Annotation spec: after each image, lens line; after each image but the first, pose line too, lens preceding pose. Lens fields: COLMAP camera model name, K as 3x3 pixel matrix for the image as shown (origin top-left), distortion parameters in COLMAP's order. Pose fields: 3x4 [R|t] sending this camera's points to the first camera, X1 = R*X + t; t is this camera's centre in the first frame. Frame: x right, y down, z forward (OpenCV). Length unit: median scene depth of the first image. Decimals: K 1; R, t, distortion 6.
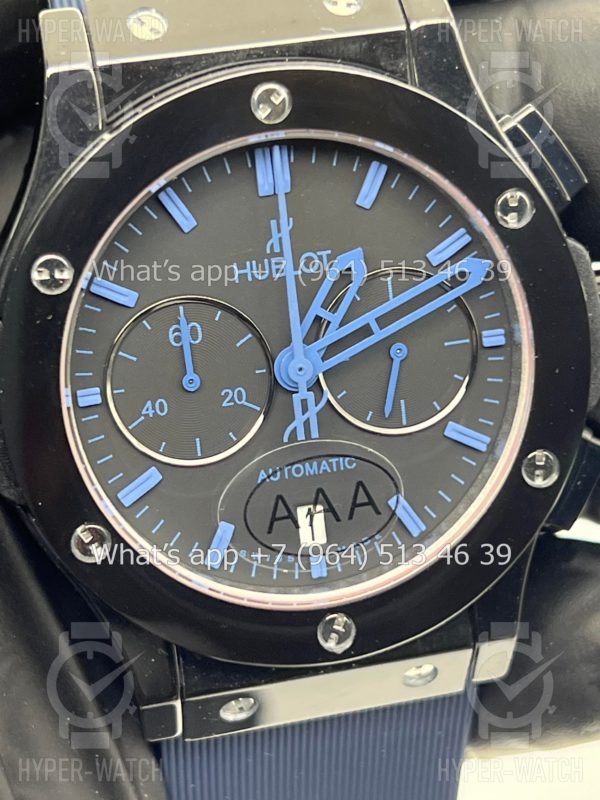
lens RADIAL K [[1936.6, 0, 296.8], [0, 1936.6, 403.6], [0, 0, 1]] dist [0.268924, 0.000000]
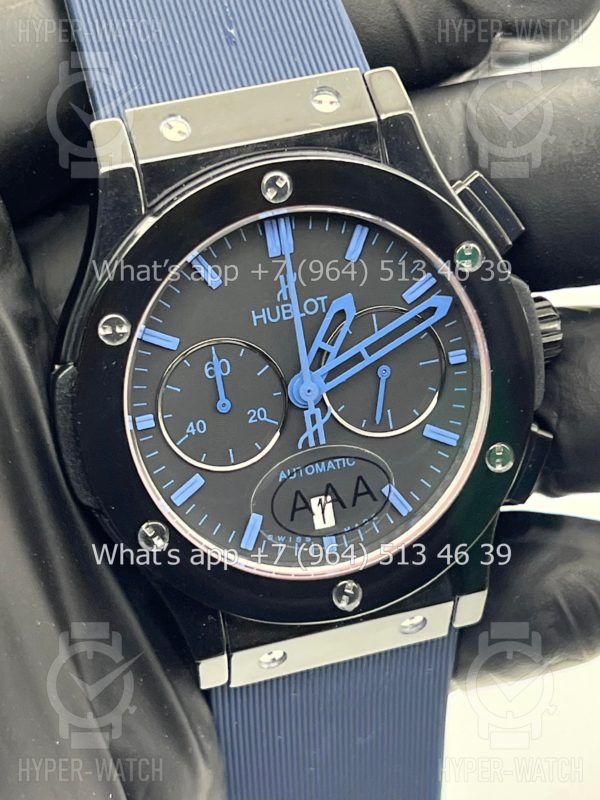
lens RADIAL K [[1936.6, 0, 311.6], [0, 1936.6, 414.6], [0, 0, 1]] dist [0.268924, 0.000000]
pose [[0.997971, -0.053992, 0.033755, -0.039983], [0.053170, 0.998277, 0.024805, -0.033611], [-0.035036, -0.022960, 0.999122, -0.272127]]
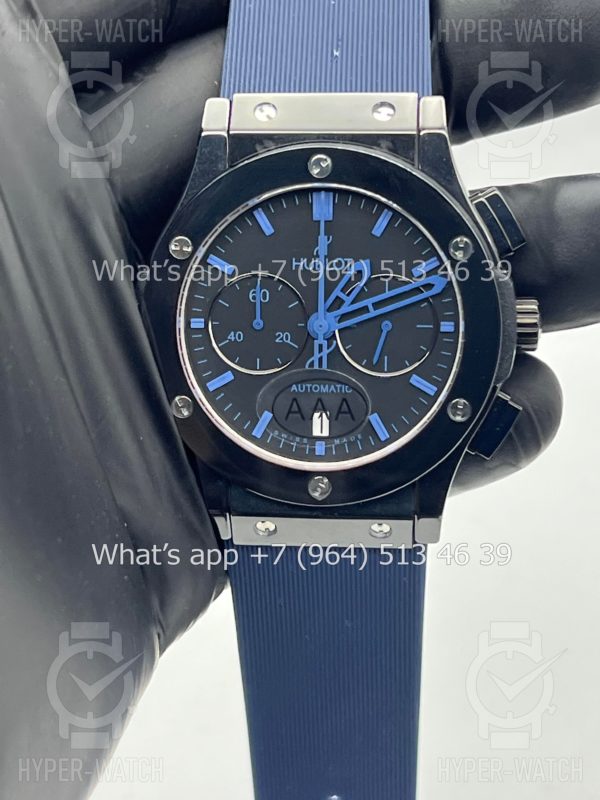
lens RADIAL K [[1936.6, 0, 295.9], [0, 1936.6, 394.9], [0, 0, 1]] dist [0.268924, 0.000000]
pose [[0.952274, 0.153539, -0.263818, 0.427634], [-0.164288, 0.986229, -0.019037, 0.075573], [0.257262, 0.061470, 0.964385, -0.605487]]
